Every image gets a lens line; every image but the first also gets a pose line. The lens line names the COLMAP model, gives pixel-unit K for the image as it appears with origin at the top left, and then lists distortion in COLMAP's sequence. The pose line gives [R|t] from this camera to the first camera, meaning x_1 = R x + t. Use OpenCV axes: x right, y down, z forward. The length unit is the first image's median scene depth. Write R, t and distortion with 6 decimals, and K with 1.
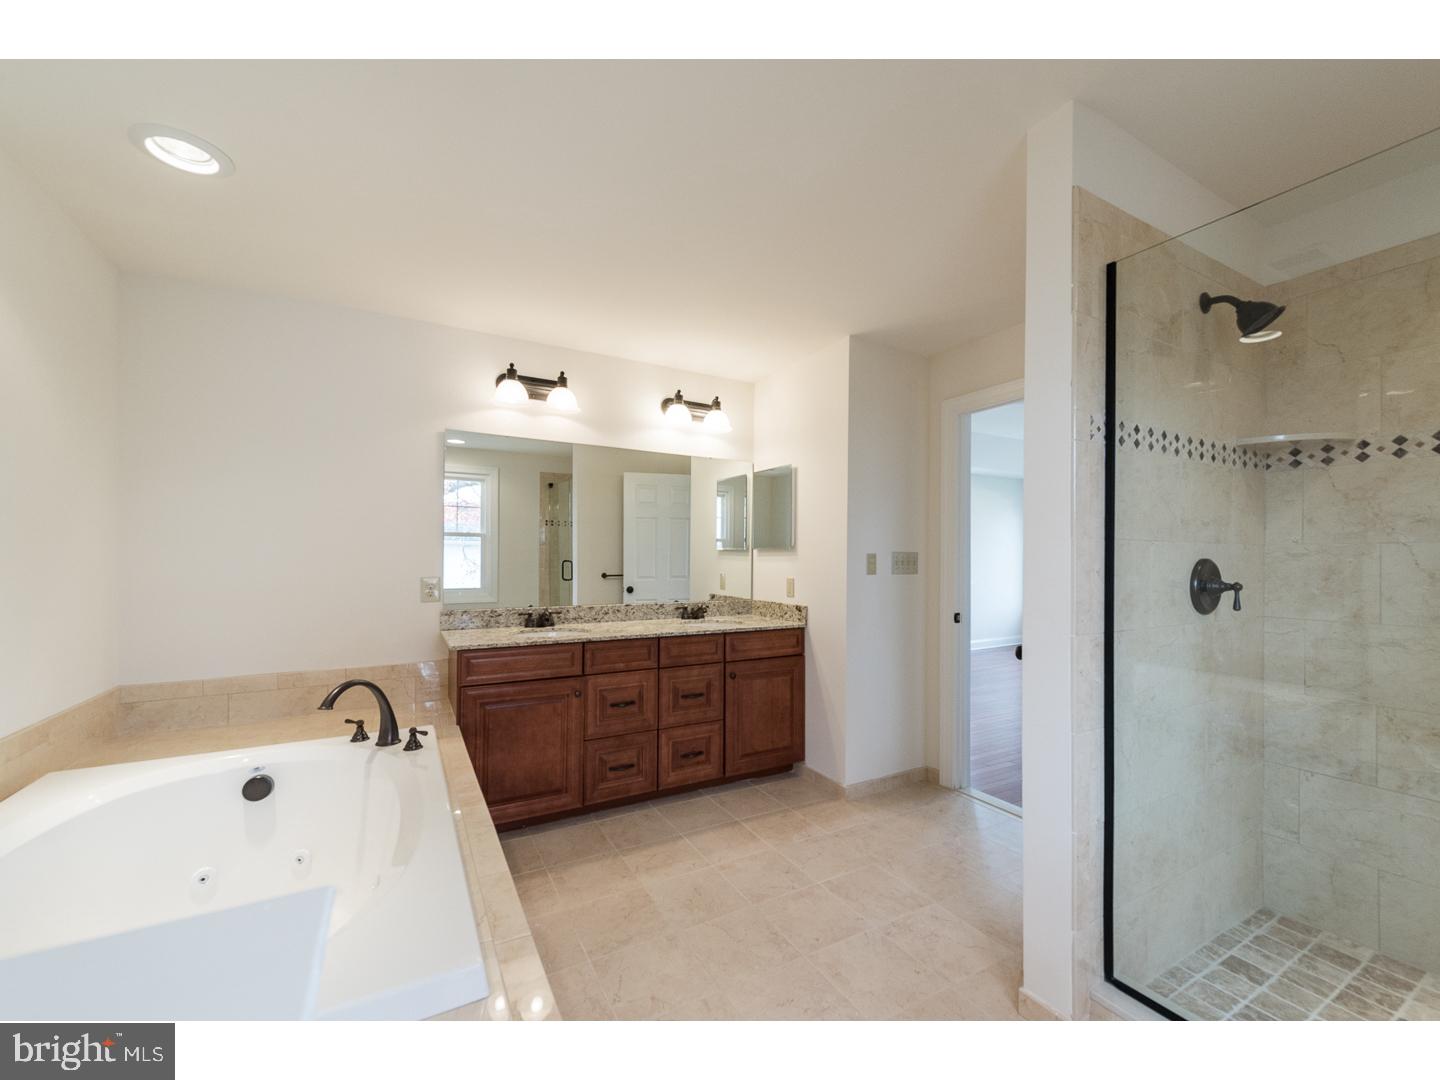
lens RADIAL K [[577.3, 0, 721.7], [0, 577.3, 551.0], [0, 0, 1]] dist [0.000258, -0.000269]
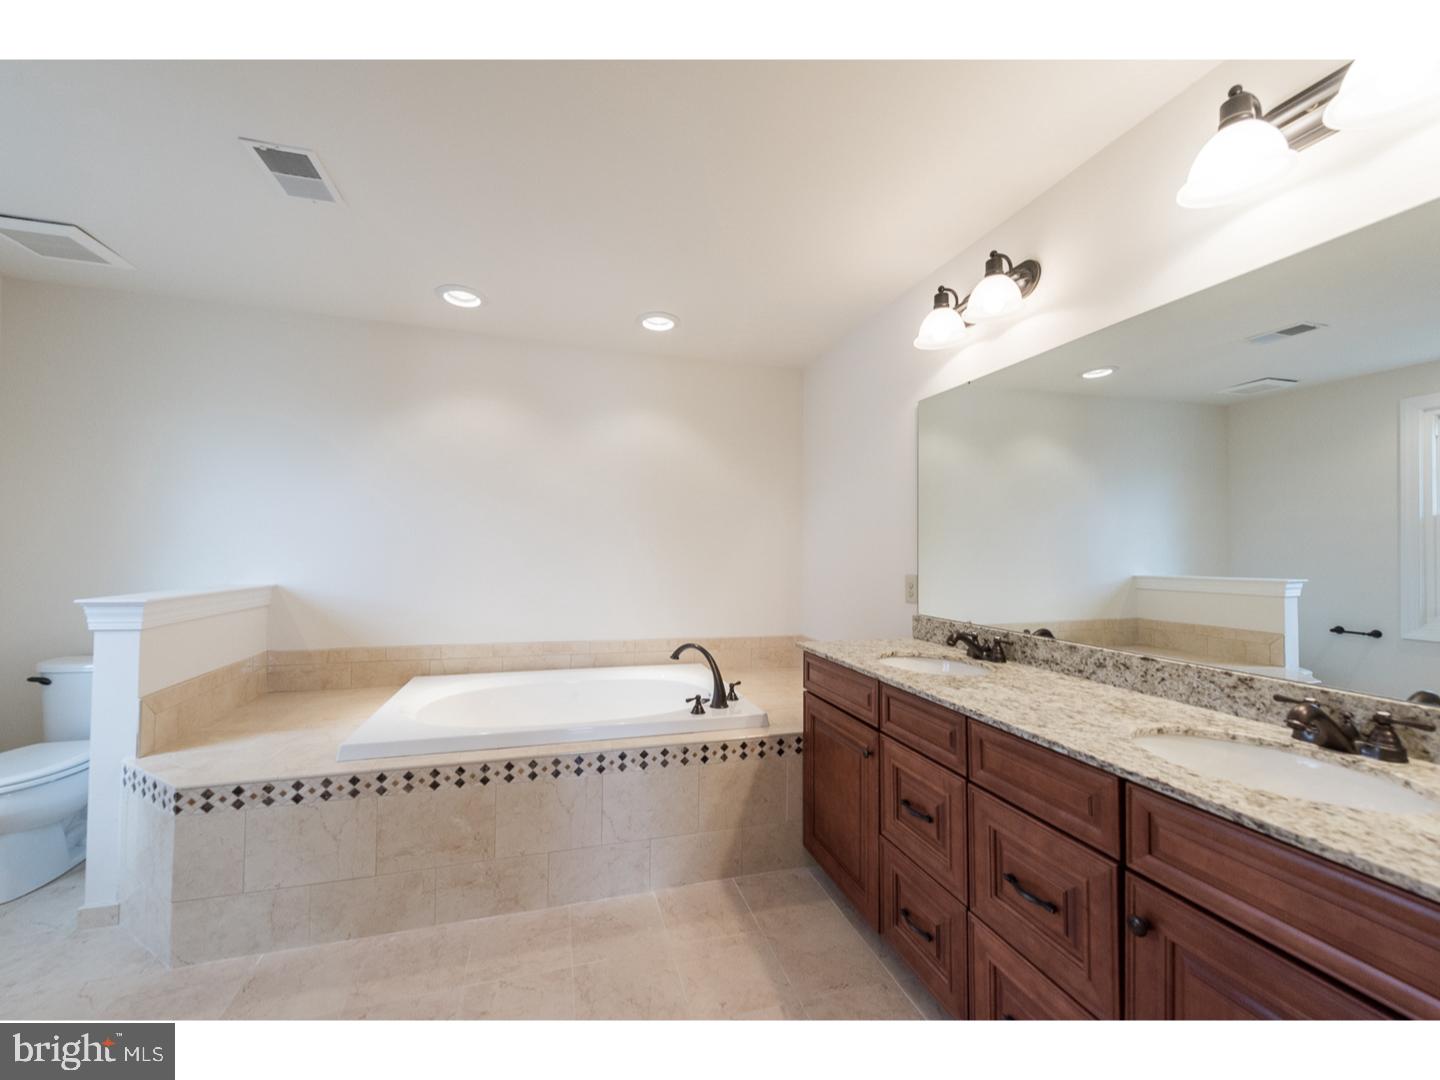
lens RADIAL K [[574.4, 0, 709.9], [0, 574.4, 547.9], [0, 0, 1]] dist [0.002080, 0.000000]
pose [[-0.235697, -0.015950, -0.971696, 0.392756], [-0.007479, 0.999865, -0.014598, 0.019751], [0.971798, 0.003827, -0.235785, 0.876643]]
